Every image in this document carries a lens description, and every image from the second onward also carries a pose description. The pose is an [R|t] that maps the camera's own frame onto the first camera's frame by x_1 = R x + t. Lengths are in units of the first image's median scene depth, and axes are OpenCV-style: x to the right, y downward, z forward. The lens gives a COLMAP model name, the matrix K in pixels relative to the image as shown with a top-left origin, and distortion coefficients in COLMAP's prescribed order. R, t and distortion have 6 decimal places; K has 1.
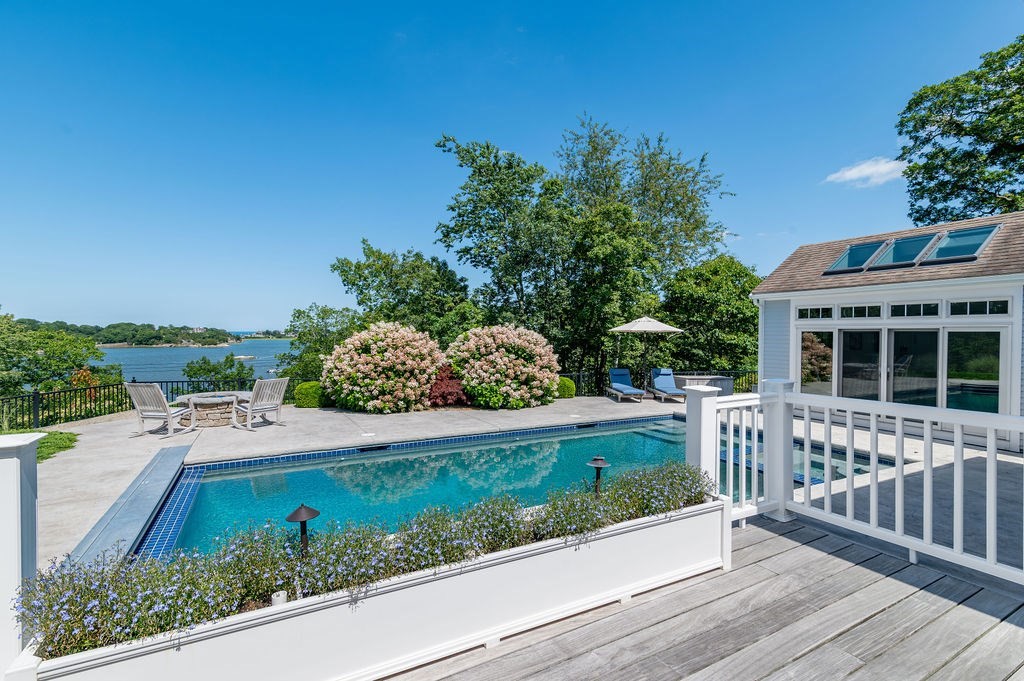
lens RADIAL K [[469.9, 0, 481.8], [0, 469.9, 348.0], [0, 0, 1]] dist [0.025993, -0.003981]
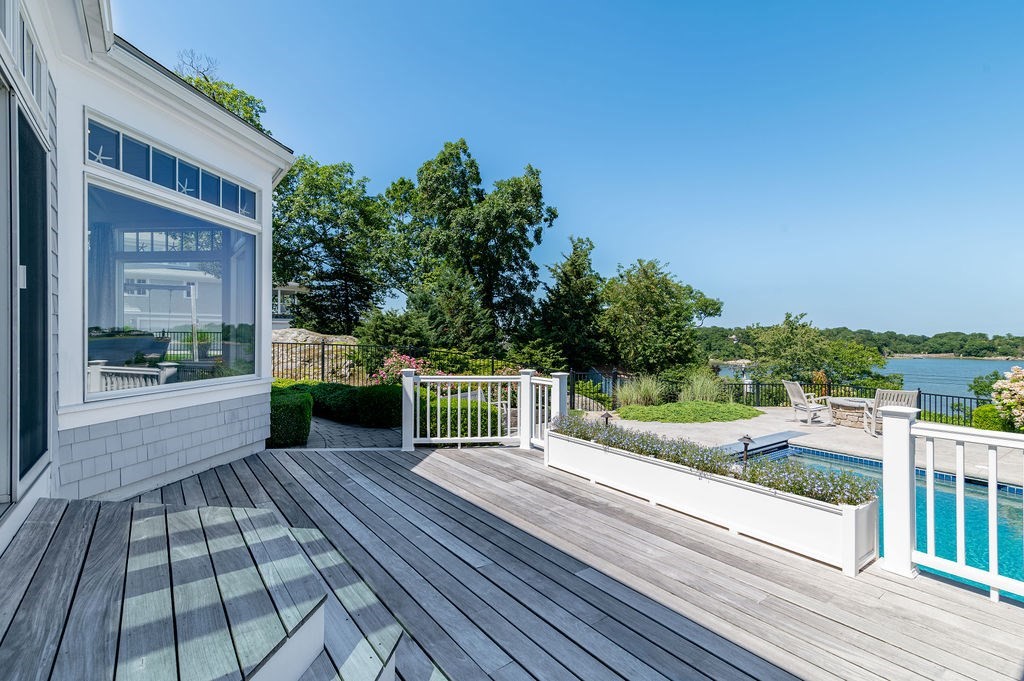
lens RADIAL K [[469.9, 0, 513.3], [0, 469.9, 341.3], [0, 0, 1]] dist [0.025993, -0.003981]
pose [[0.166782, 0.012134, -0.985919, 0.253441], [-0.045142, 0.998970, 0.004658, -0.004944], [0.984960, 0.043729, 0.167158, 0.007312]]
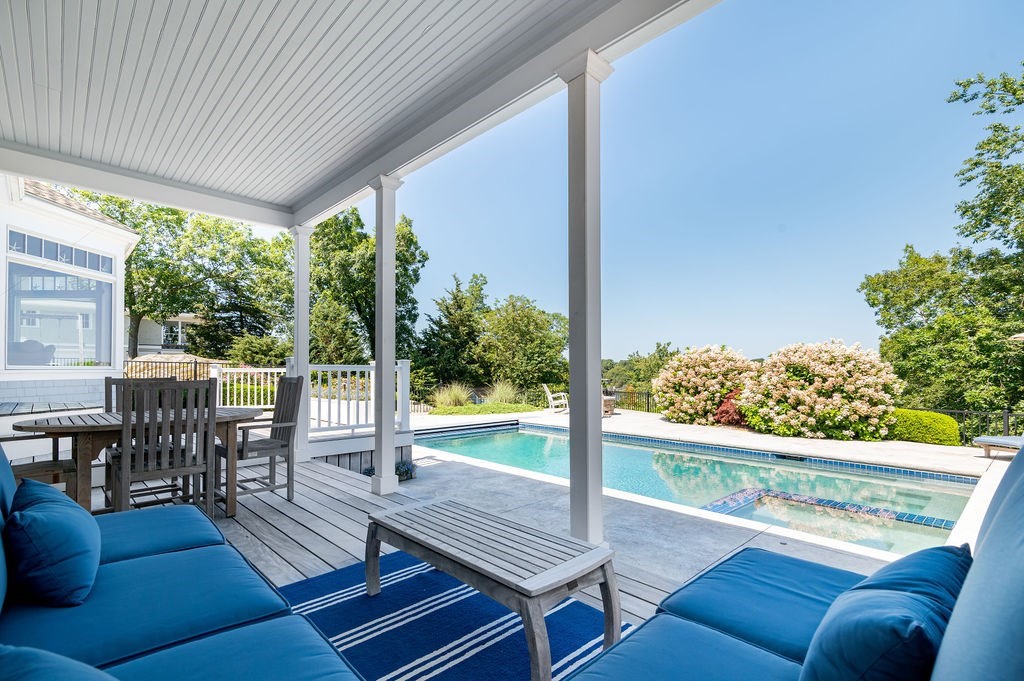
lens RADIAL K [[469.9, 0, 500.7], [0, 469.9, 363.7], [0, 0, 1]] dist [0.025993, -0.003981]
pose [[0.278791, -0.011535, -0.960282, 0.631919], [-0.034120, 0.999178, -0.021908, 0.026851], [0.959745, 0.038872, 0.278169, 0.205081]]
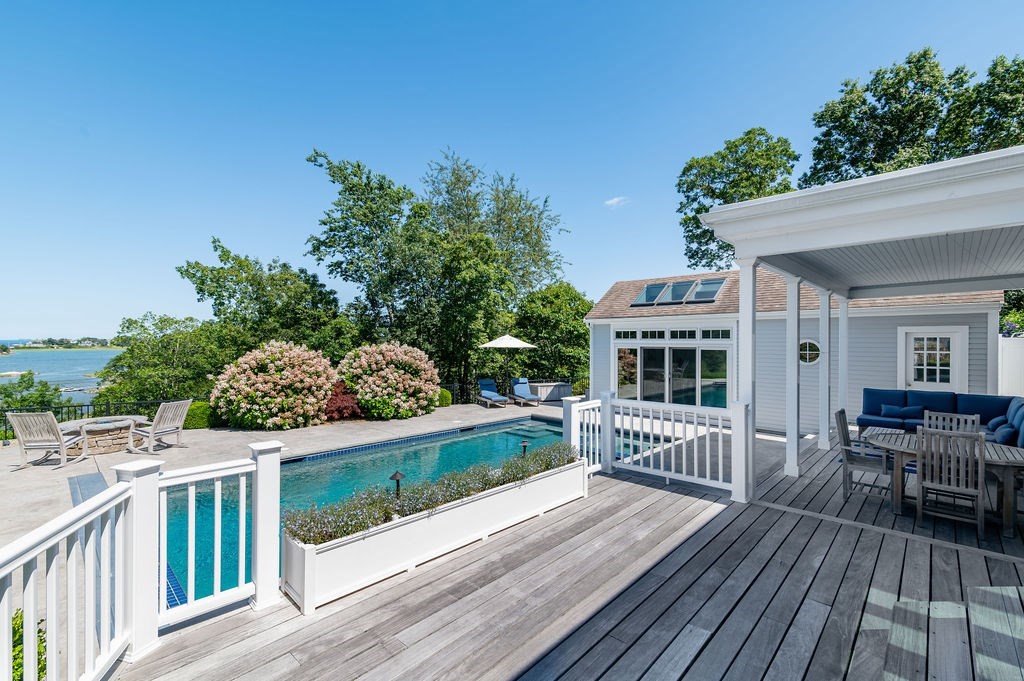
lens RADIAL K [[469.9, 0, 504.6], [0, 469.9, 343.7], [0, 0, 1]] dist [0.025993, -0.003981]
pose [[0.936995, 0.002566, 0.349334, -0.079994], [0.006353, 0.999682, -0.024385, -0.016736], [-0.349285, 0.025068, 0.936681, -0.117658]]
